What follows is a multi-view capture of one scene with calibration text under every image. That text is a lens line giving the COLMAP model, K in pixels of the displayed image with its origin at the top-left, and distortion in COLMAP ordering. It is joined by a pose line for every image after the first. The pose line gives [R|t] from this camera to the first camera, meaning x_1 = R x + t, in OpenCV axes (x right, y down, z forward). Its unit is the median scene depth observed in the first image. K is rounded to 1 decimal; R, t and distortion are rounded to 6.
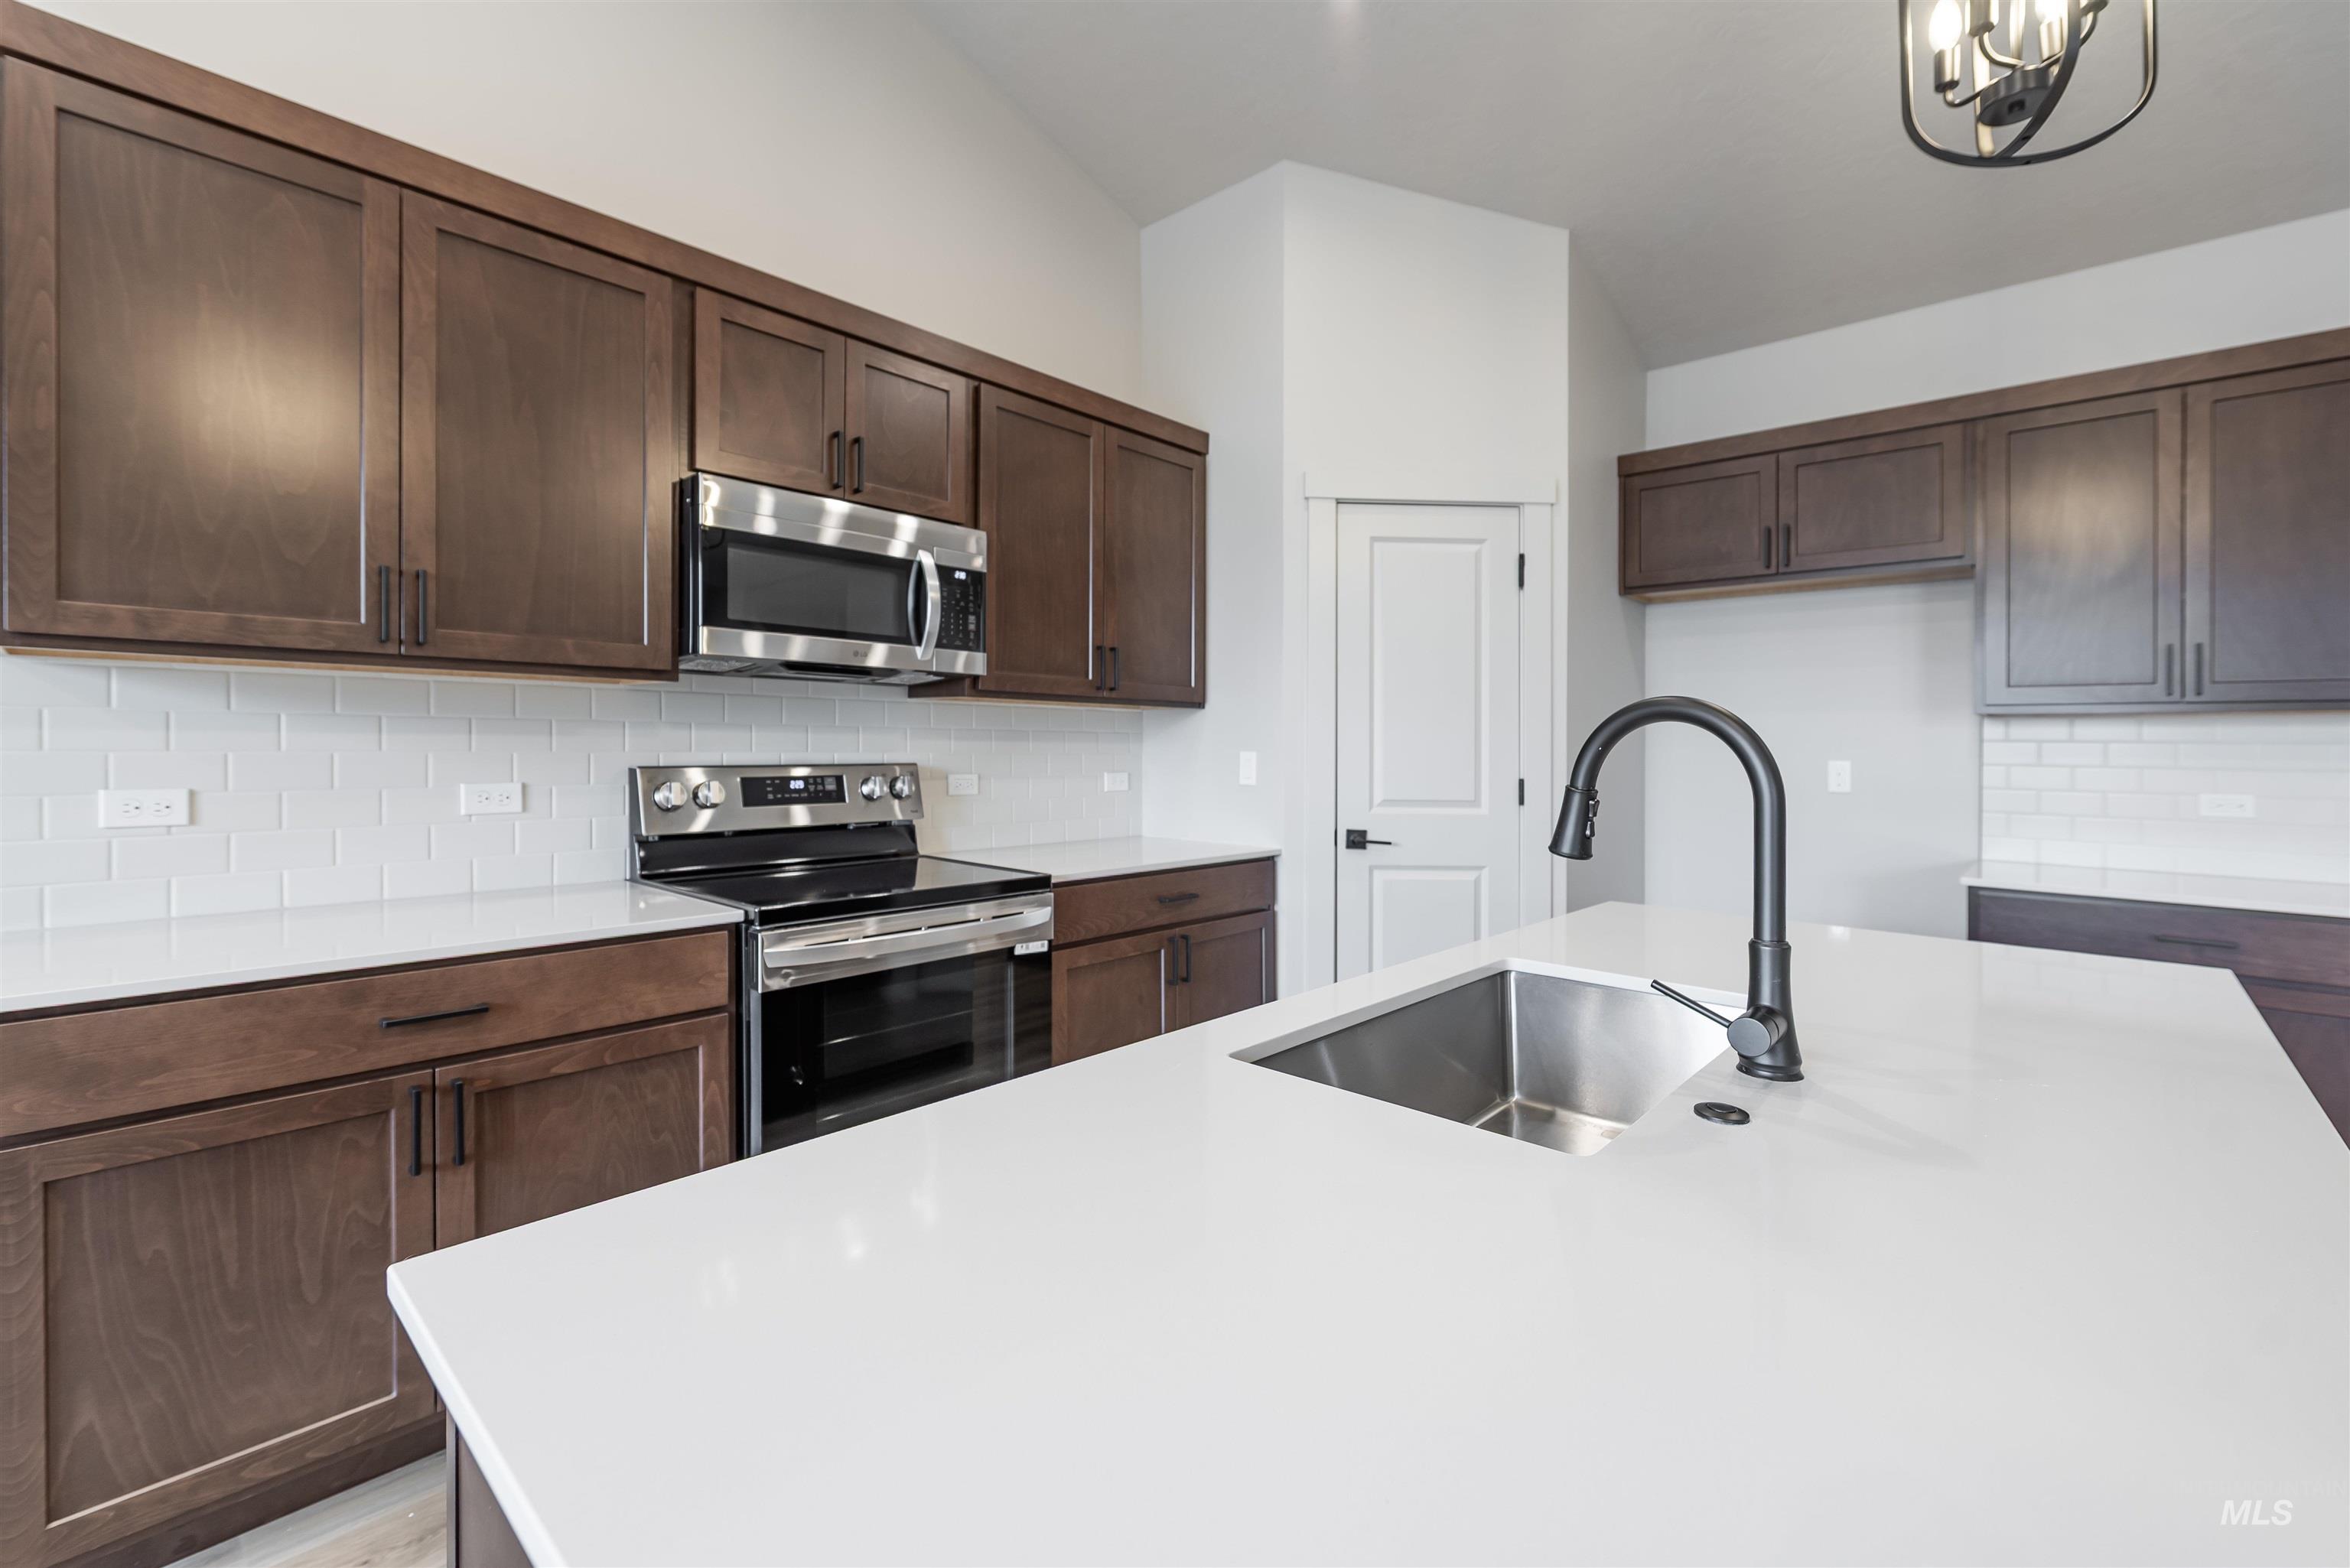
lens RADIAL K [[998.3, 0, 1177.9], [0, 998.3, 743.0], [0, 0, 1]] dist [-0.007702, 0.000015]
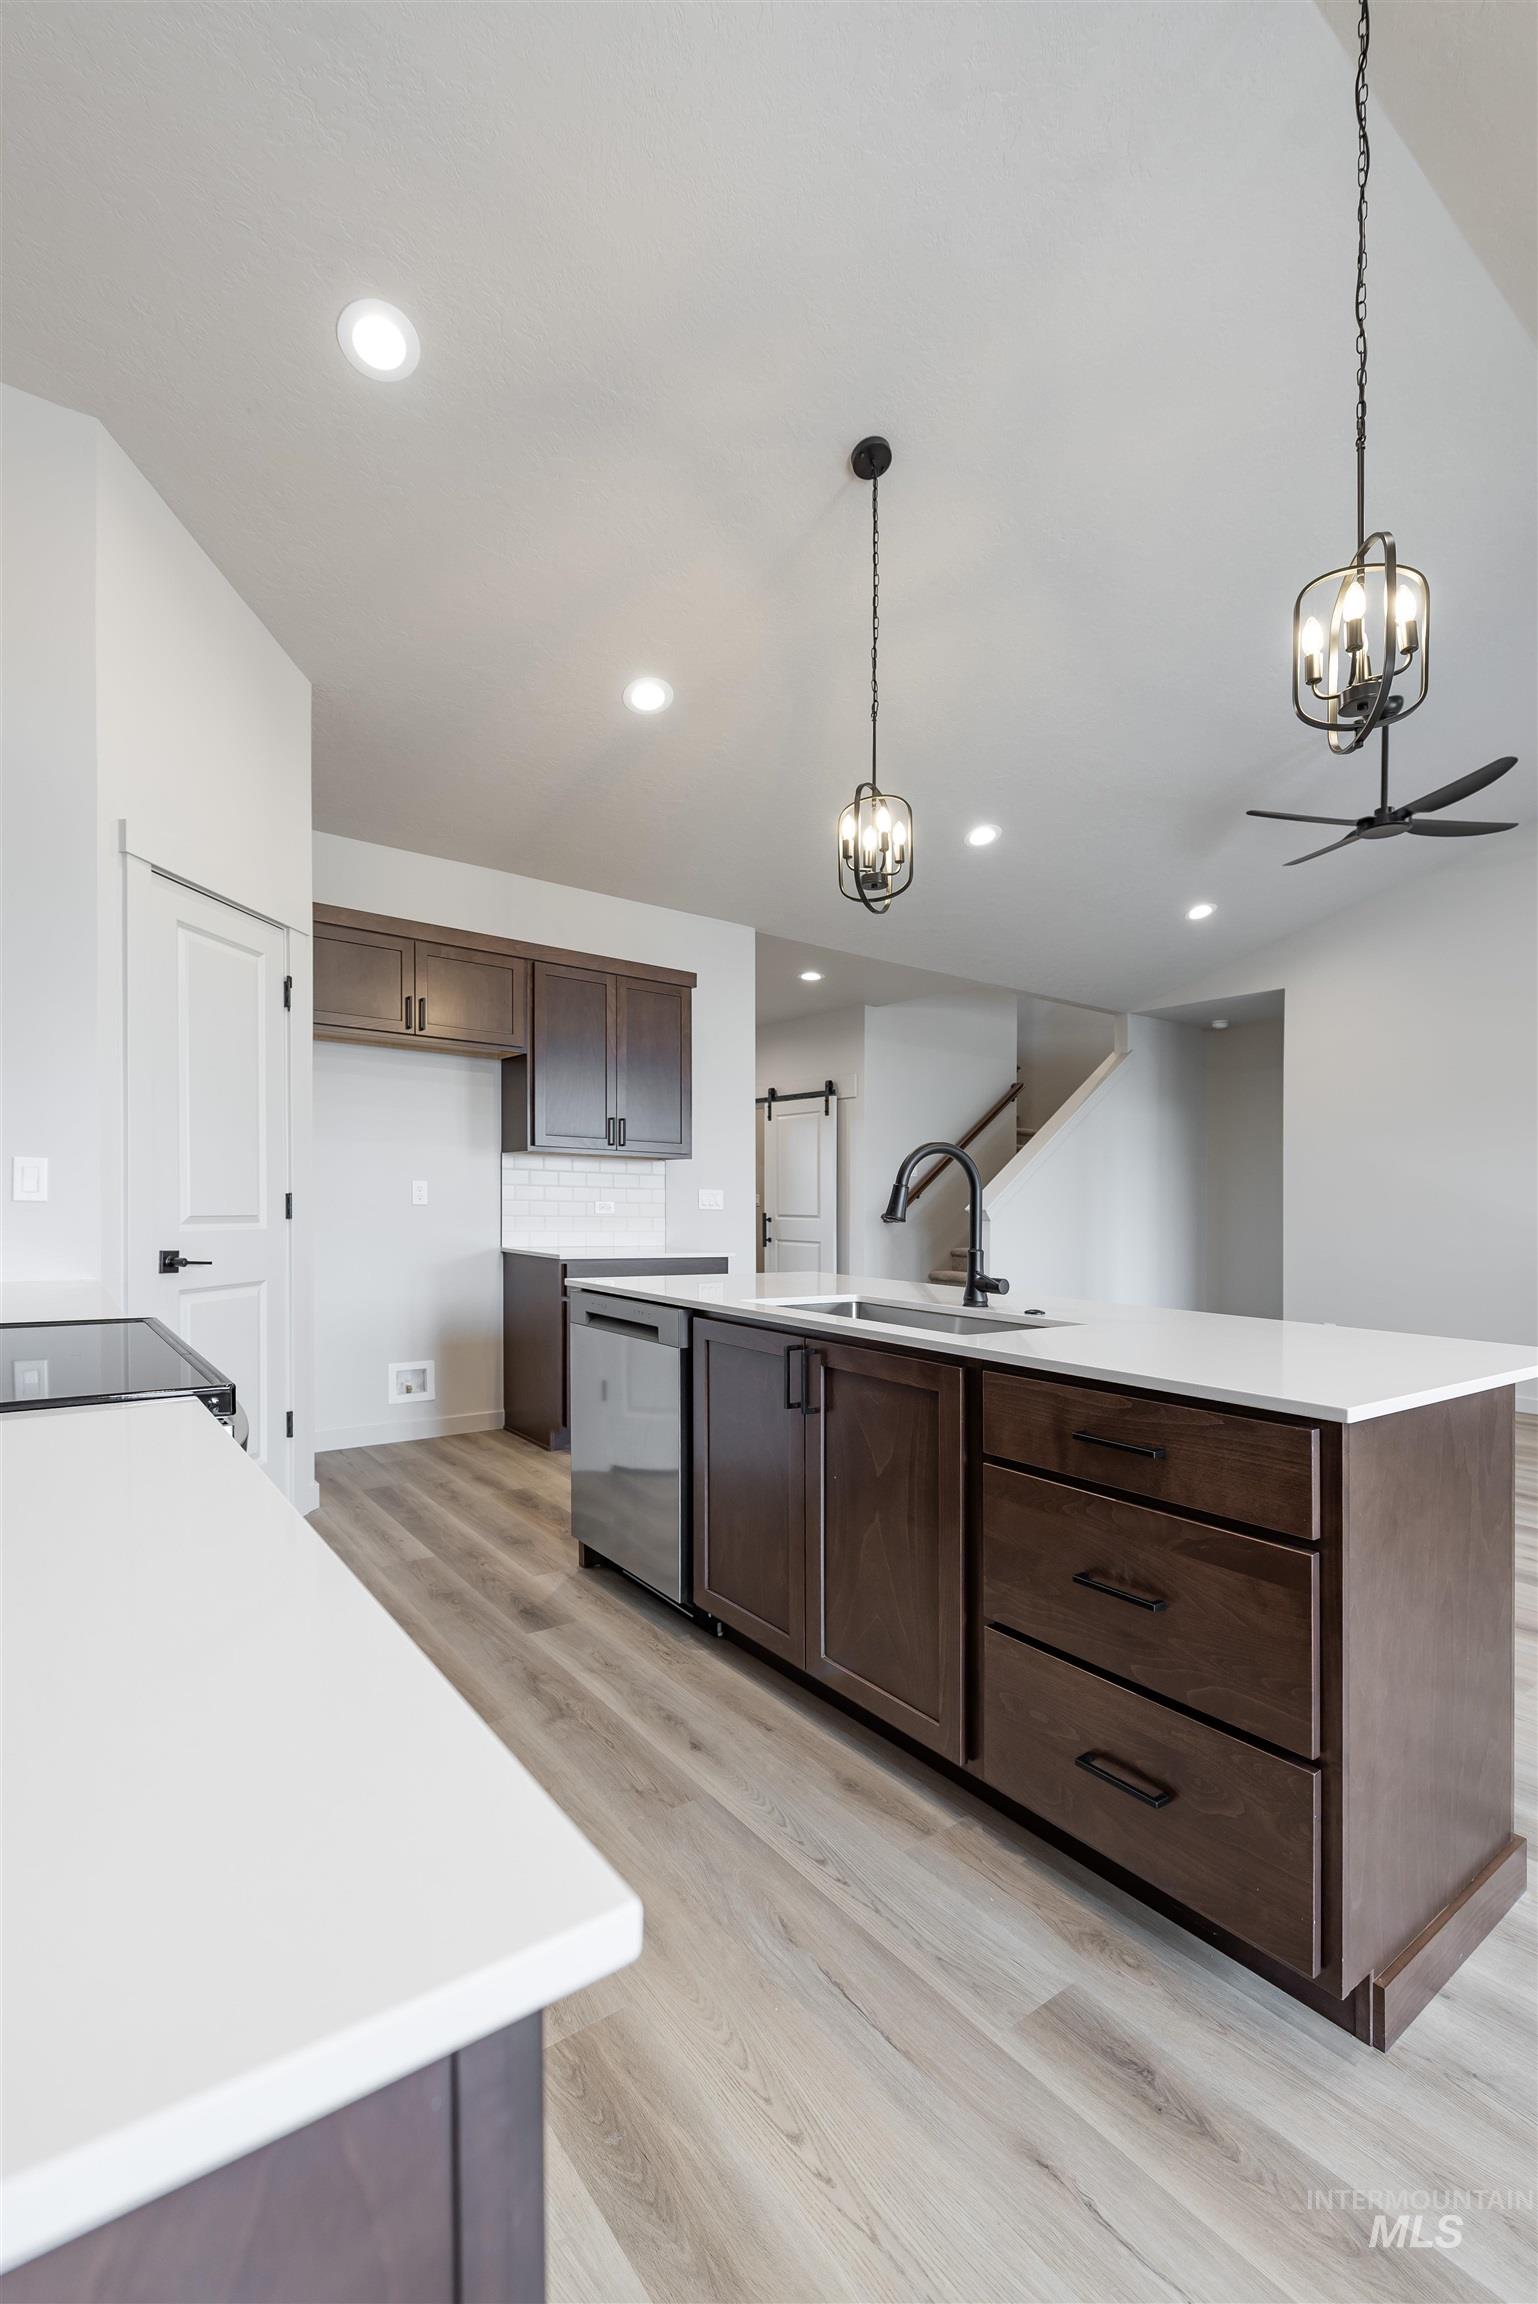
lens RADIAL K [[988.7, 0, 756.3], [0, 988.7, 1142.1], [0, 0, 1]] dist [0.017569, -0.000008]
pose [[0.176728, 0.054165, 0.982768, -0.622003], [-0.019626, 0.998480, -0.051501, 0.028485], [-0.984064, -0.010187, 0.177523, 0.364339]]
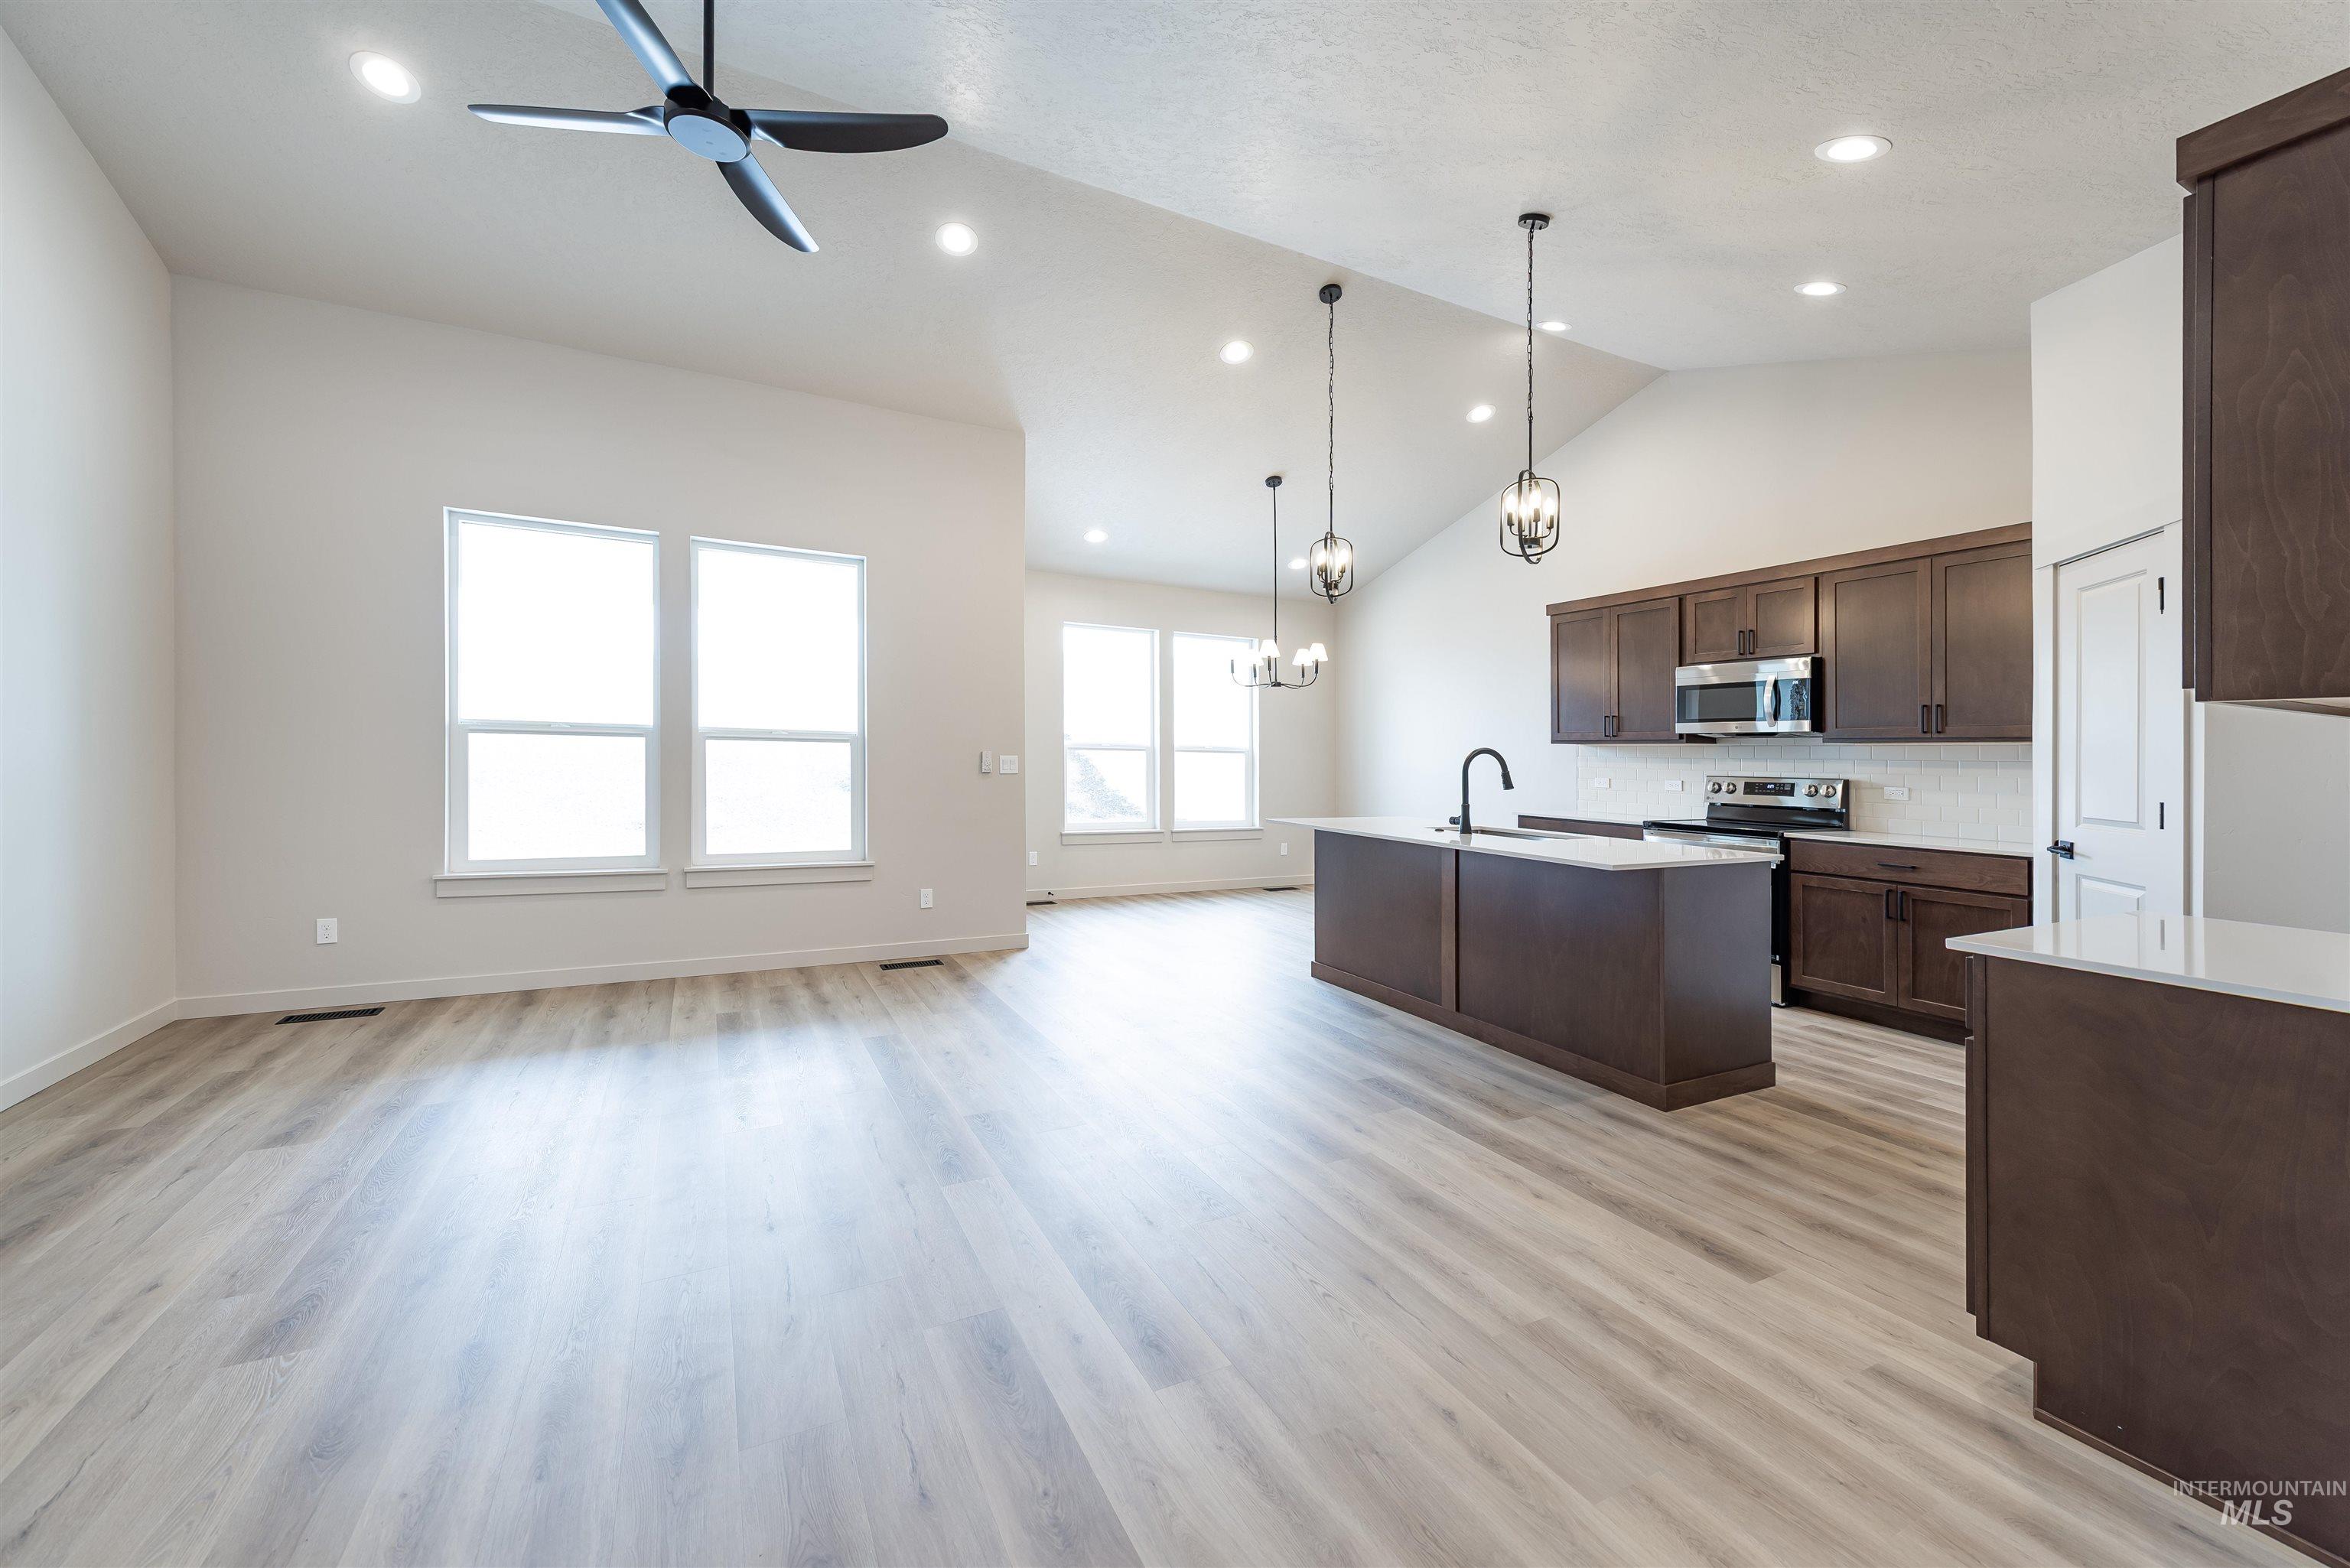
lens RADIAL K [[958.7, 0, 1335.9], [0, 958.7, 812.5], [0, 0, 1]] dist [0.001840, -0.000037]
pose [[-0.191423, 0.037869, -0.980777, 1.529037], [-0.021098, 0.998866, 0.042686, 0.024509], [0.981281, 0.028863, -0.190407, 0.390940]]
